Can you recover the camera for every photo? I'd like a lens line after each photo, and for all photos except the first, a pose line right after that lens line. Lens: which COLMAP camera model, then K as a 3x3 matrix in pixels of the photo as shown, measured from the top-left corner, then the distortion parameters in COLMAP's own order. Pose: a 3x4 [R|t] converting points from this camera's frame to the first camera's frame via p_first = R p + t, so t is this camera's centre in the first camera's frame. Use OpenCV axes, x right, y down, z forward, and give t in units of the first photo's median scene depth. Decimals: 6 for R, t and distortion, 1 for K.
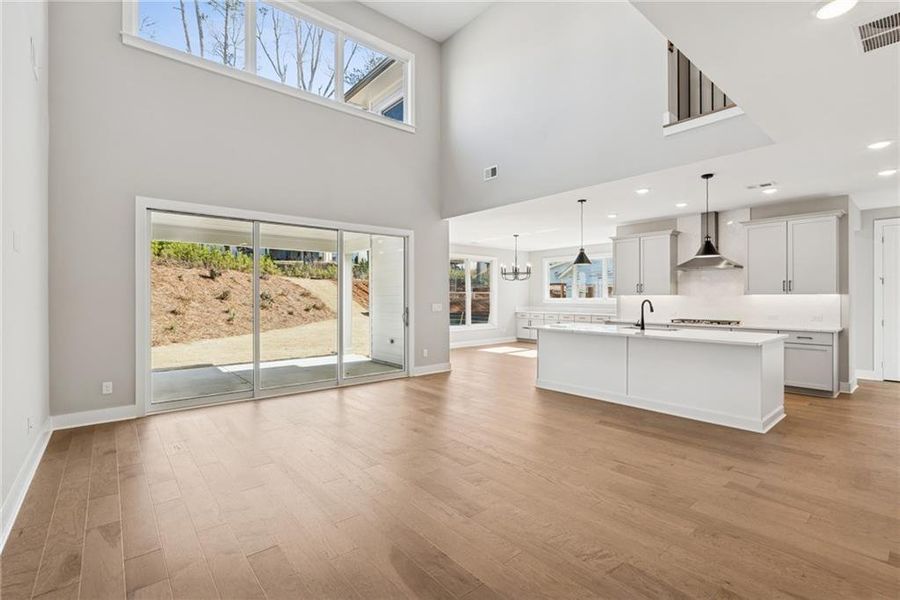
lens RADIAL K [[409.9, 0, 450.5], [0, 409.9, 298.0], [0, 0, 1]] dist [0.000193, 0.000473]
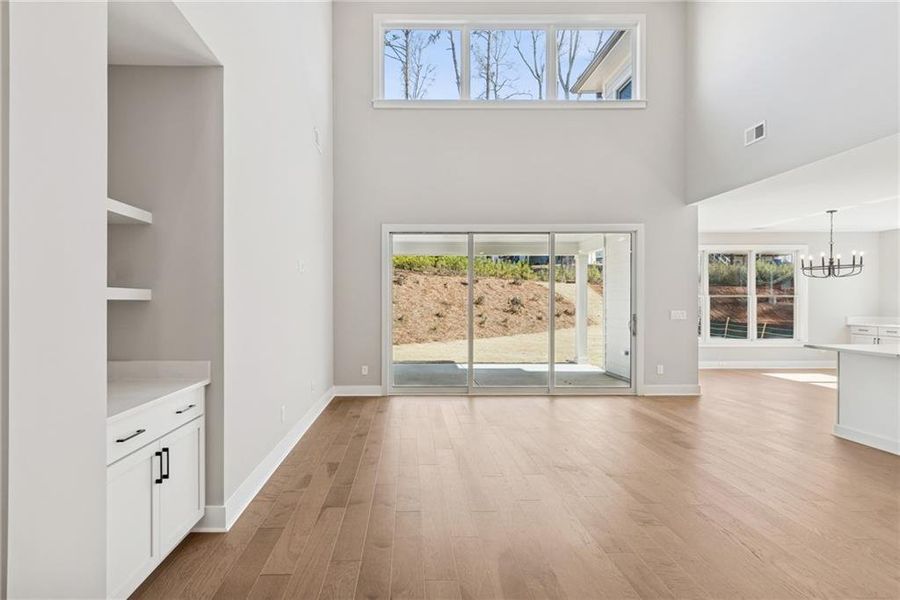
lens RADIAL K [[432.0, 0, 414.9], [0, 432.0, 304.5], [0, 0, 1]] dist [0.011780, 0.000194]
pose [[0.775760, 0.003284, -0.631019, 0.076472], [-0.000881, 0.999991, 0.004122, -0.000422], [0.631027, -0.002642, 0.775756, 0.003955]]
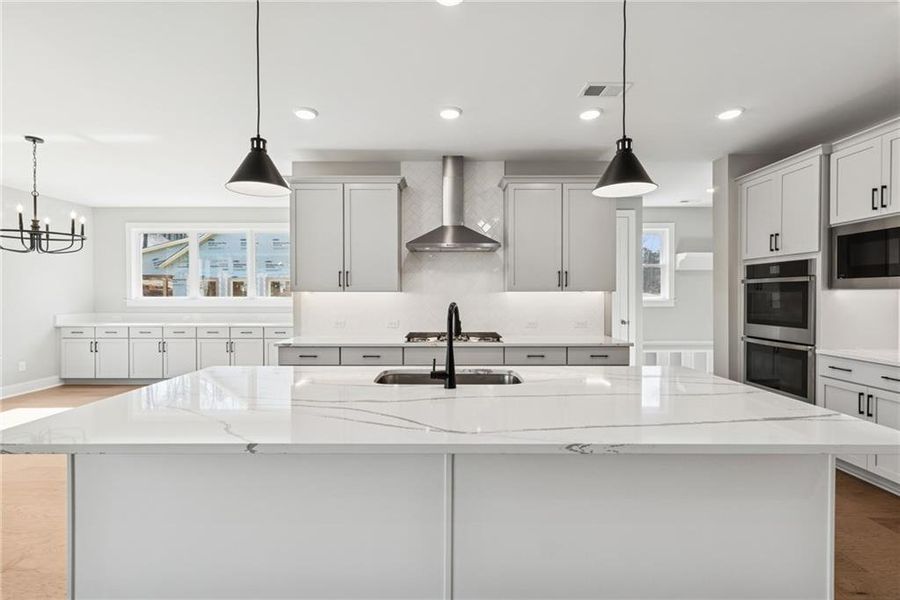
lens RADIAL K [[409.9, 0, 450.5], [0, 409.9, 298.0], [0, 0, 1]] dist [0.000193, 0.000473]
pose [[0.640416, -0.004459, 0.768015, 0.105215], [0.001236, 0.999988, 0.004776, -0.000798], [-0.768027, -0.002110, 0.640413, 0.412165]]
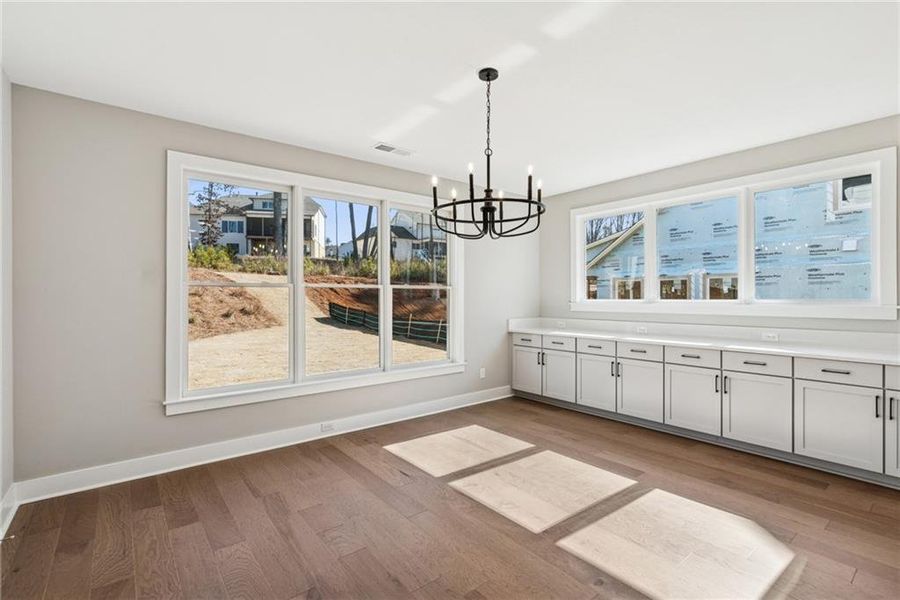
lens RADIAL K [[429.1, 0, 450.0], [0, 429.1, 300.0], [0, 0, 1]] dist [0.000972, 0.000147]
pose [[0.999685, 0.000105, -0.025089, 0.132768], [0.000011, 0.999989, 0.004629, -0.001965], [0.025090, -0.004627, 0.999674, 0.669662]]
